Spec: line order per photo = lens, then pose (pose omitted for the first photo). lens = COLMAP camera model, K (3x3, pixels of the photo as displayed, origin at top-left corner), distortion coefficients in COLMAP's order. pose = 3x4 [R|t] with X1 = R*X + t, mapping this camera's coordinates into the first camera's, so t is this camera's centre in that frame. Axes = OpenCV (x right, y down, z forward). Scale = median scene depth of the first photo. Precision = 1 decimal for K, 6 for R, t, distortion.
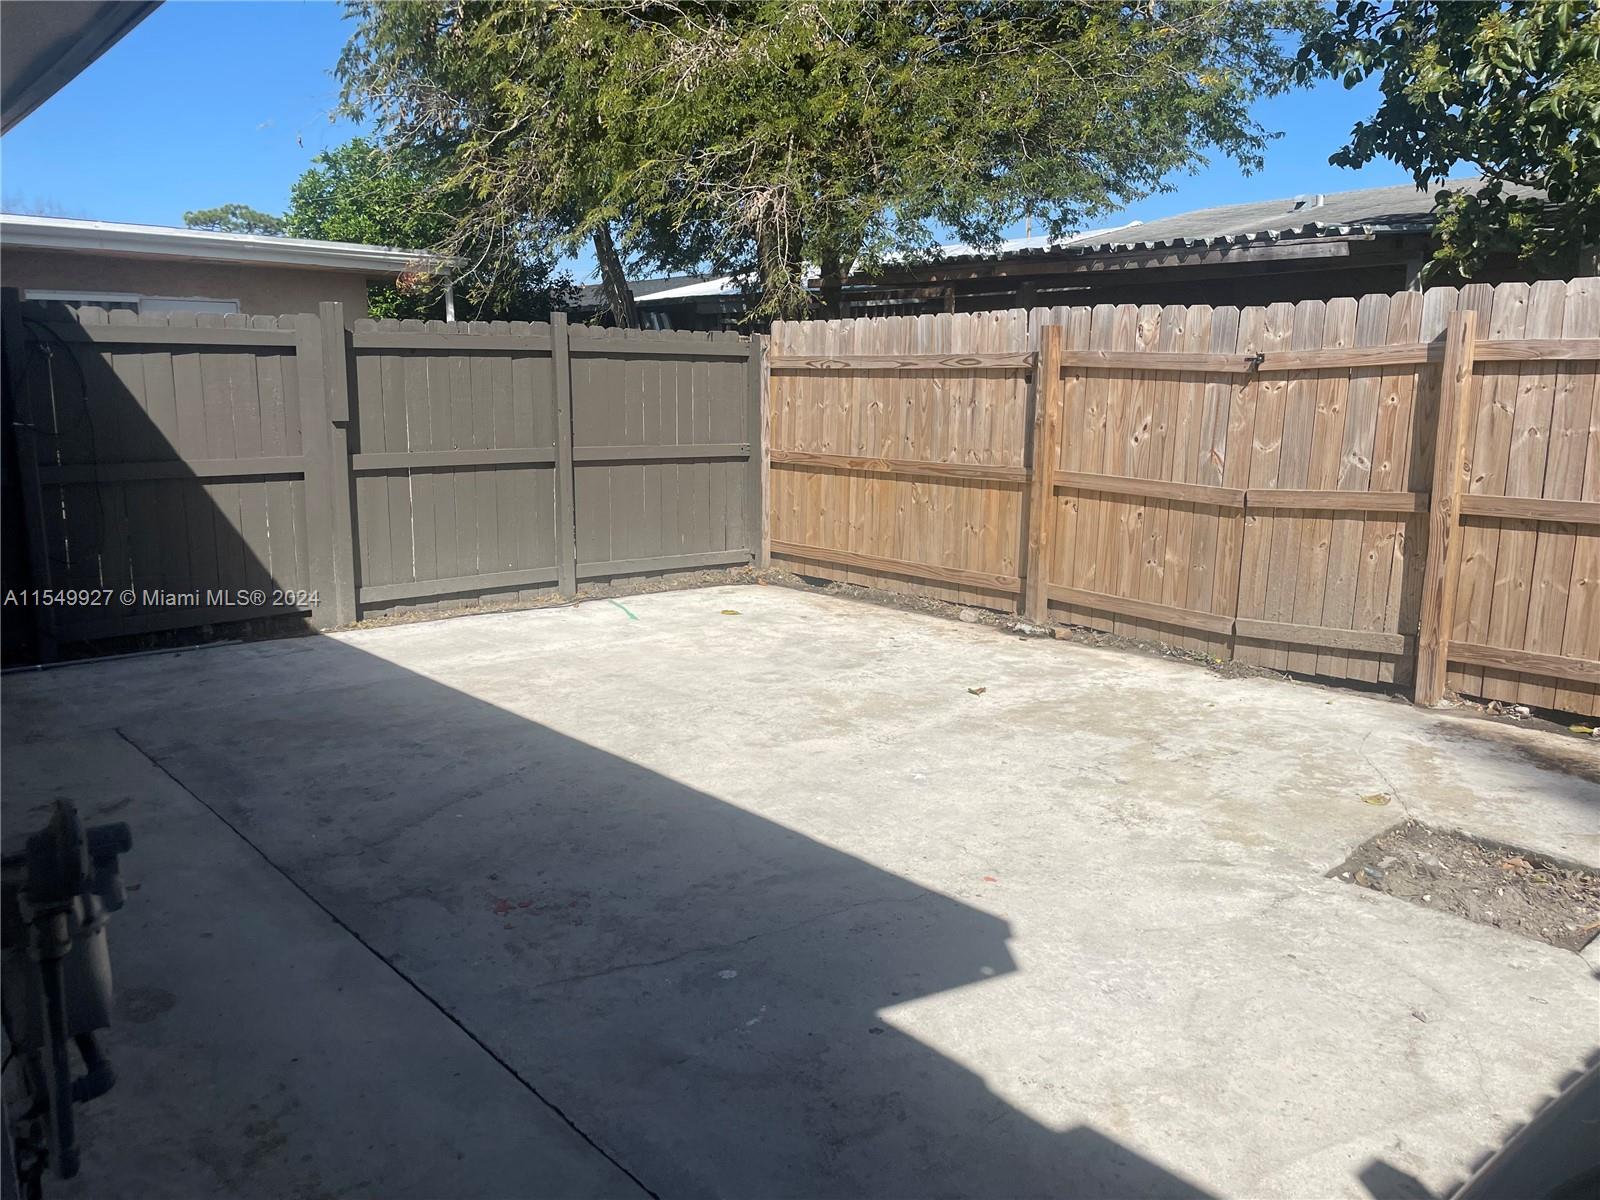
lens RADIAL K [[1218.6, 0, 774.3], [0, 1218.6, 598.2], [0, 0, 1]] dist [0.085179, -0.136633]
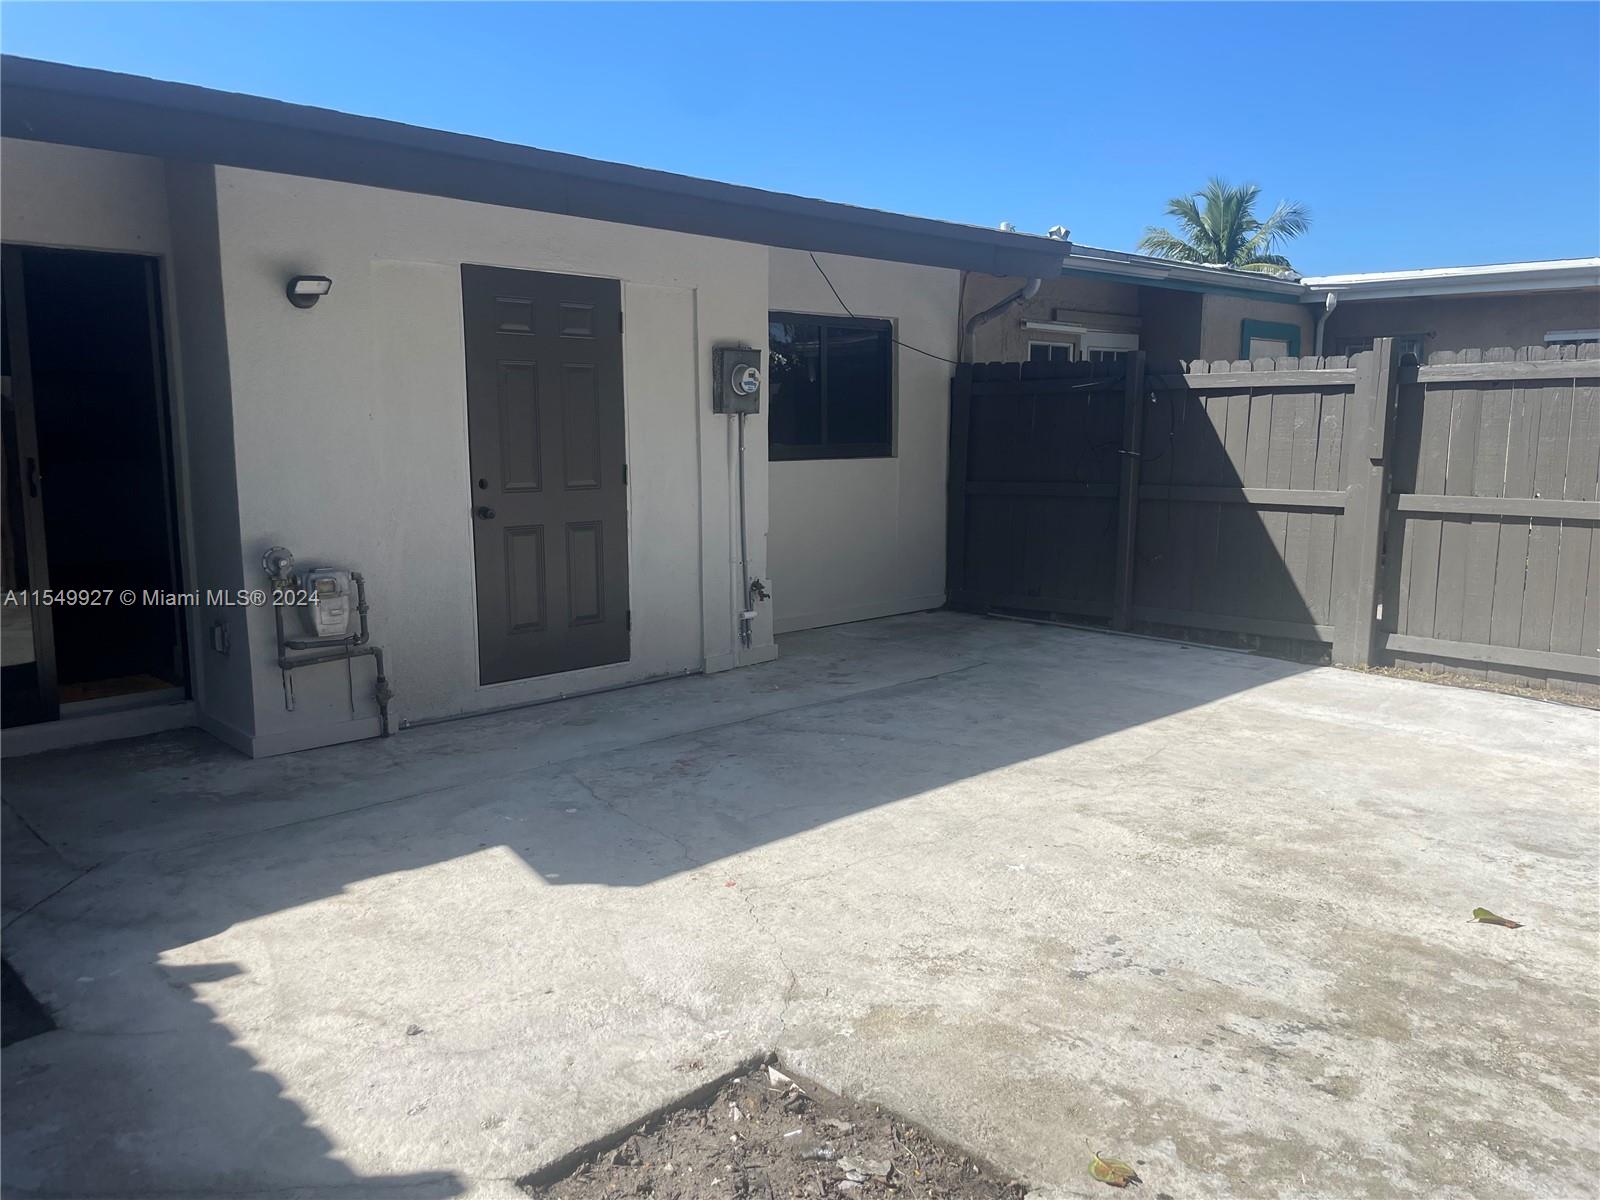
lens RADIAL K [[1218.6, 0, 774.3], [0, 1218.6, 598.2], [0, 0, 1]] dist [0.085179, -0.136633]
pose [[0.043715, 0.146006, -0.988317, 0.872964], [-0.176429, 0.974843, 0.136212, -0.120482], [0.983342, 0.168413, 0.068375, 0.676153]]
